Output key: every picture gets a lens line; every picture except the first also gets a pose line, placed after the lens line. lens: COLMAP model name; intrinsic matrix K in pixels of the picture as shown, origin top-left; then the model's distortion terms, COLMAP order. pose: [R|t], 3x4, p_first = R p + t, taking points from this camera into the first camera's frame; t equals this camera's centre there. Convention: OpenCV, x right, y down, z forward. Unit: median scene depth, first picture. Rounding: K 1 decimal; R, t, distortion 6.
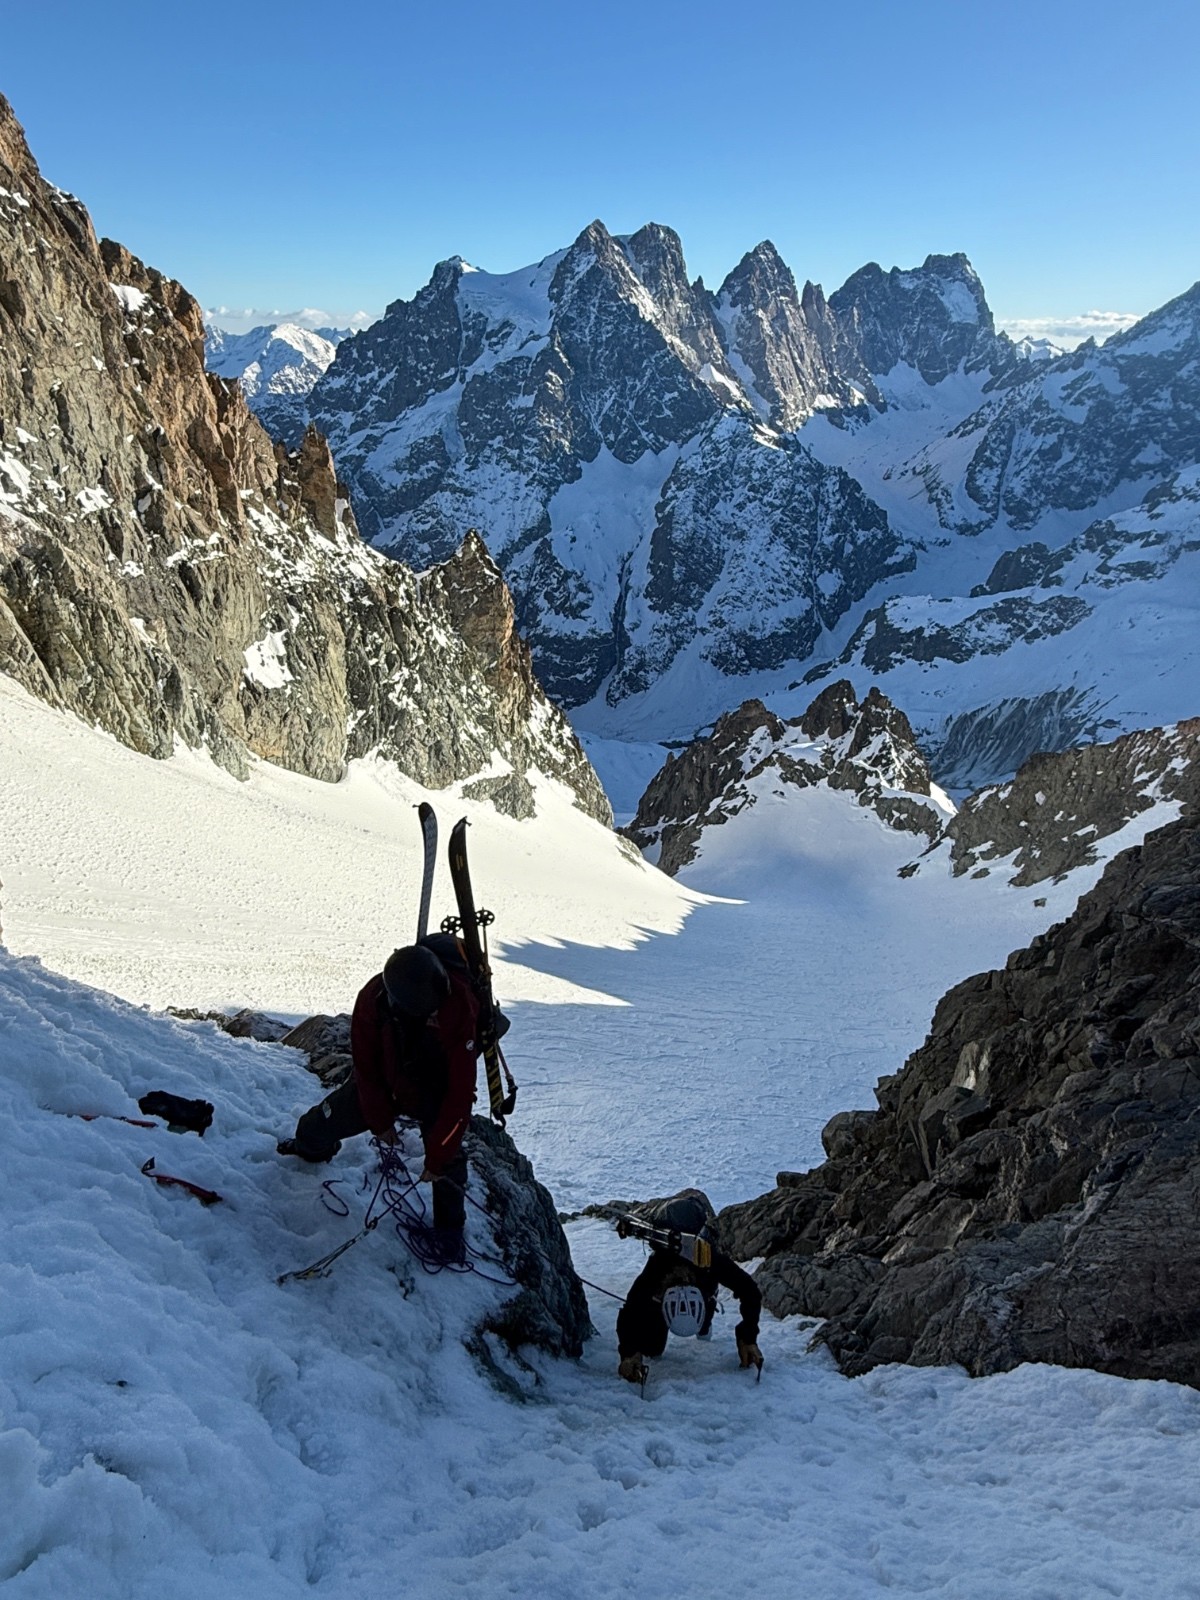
lens RADIAL K [[1154.9, 0, 600.0], [0, 1154.9, 800.0], [0, 0, 1]] dist [0.184087, -0.000468]
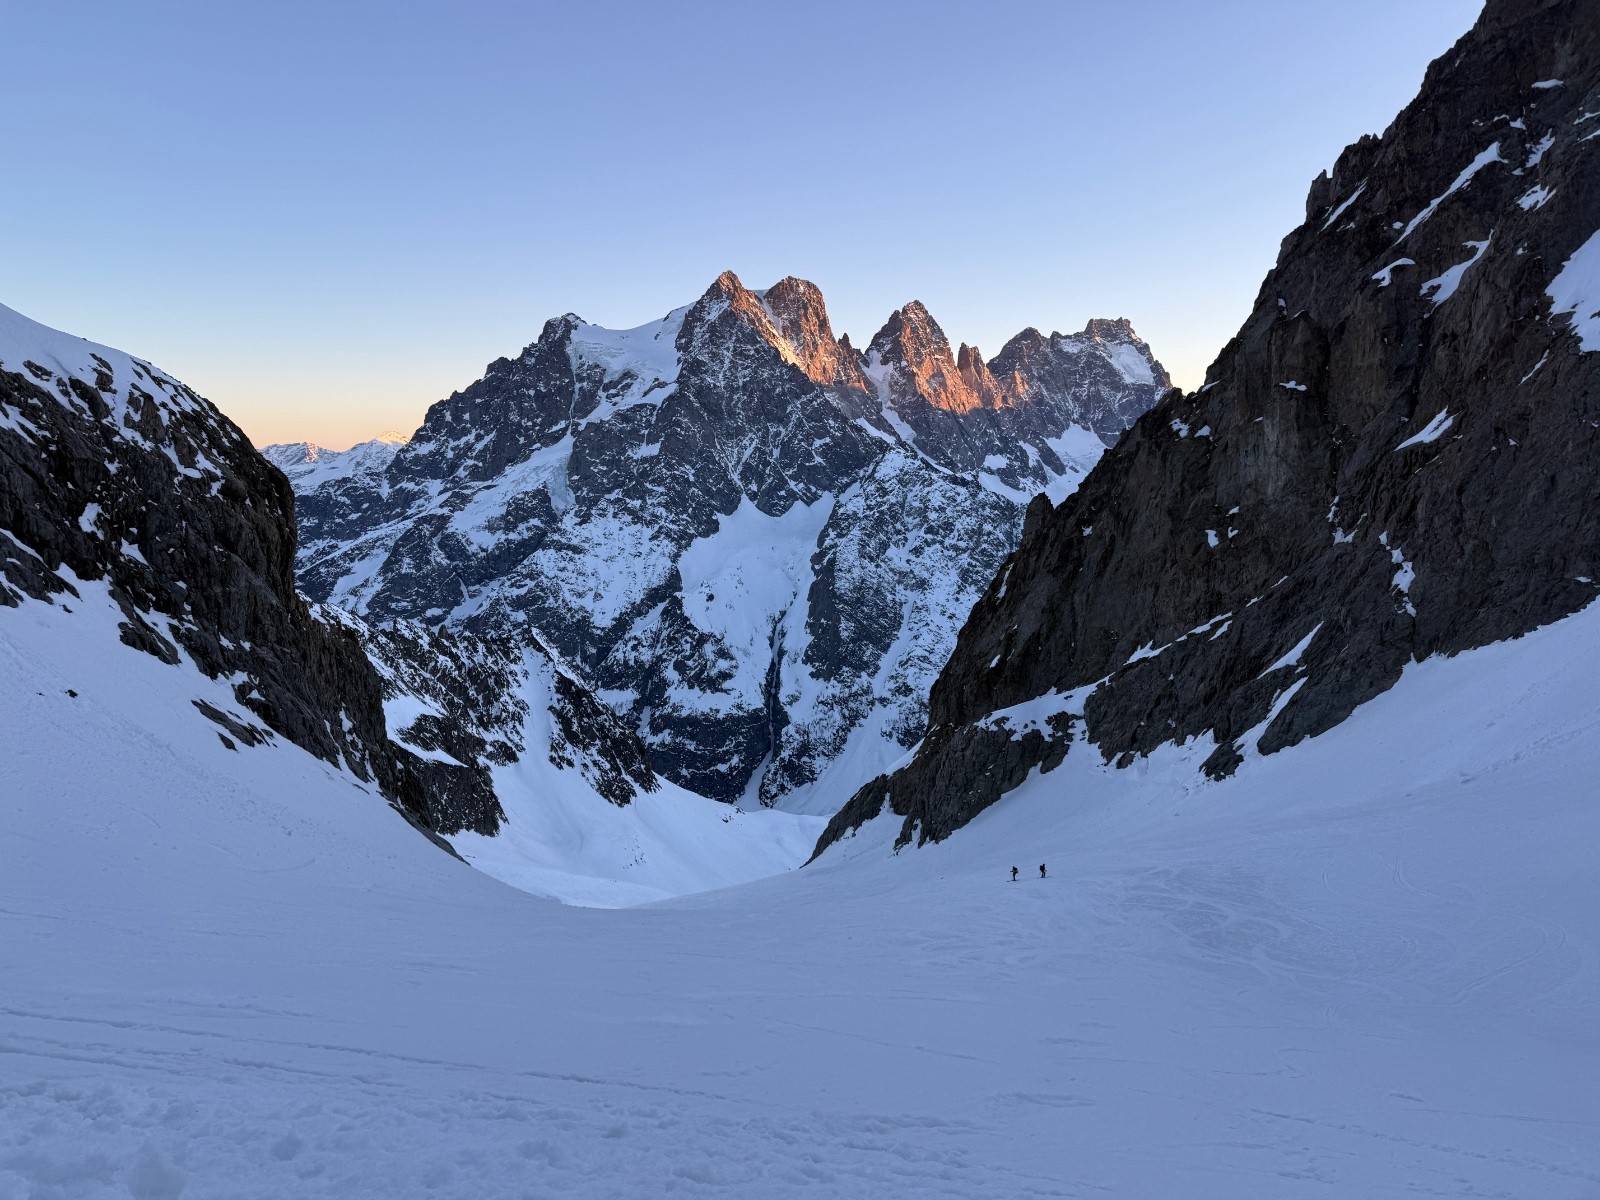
lens RADIAL K [[1154.9, 0, 788.7], [0, 1154.9, 596.9], [0, 0, 1]] dist [0.184087, -0.000468]
pose [[0.998465, -0.031334, 0.045680, -0.005399], [0.044229, 0.947435, -0.316877, 0.026432], [-0.033350, 0.318411, 0.947366, 0.250007]]
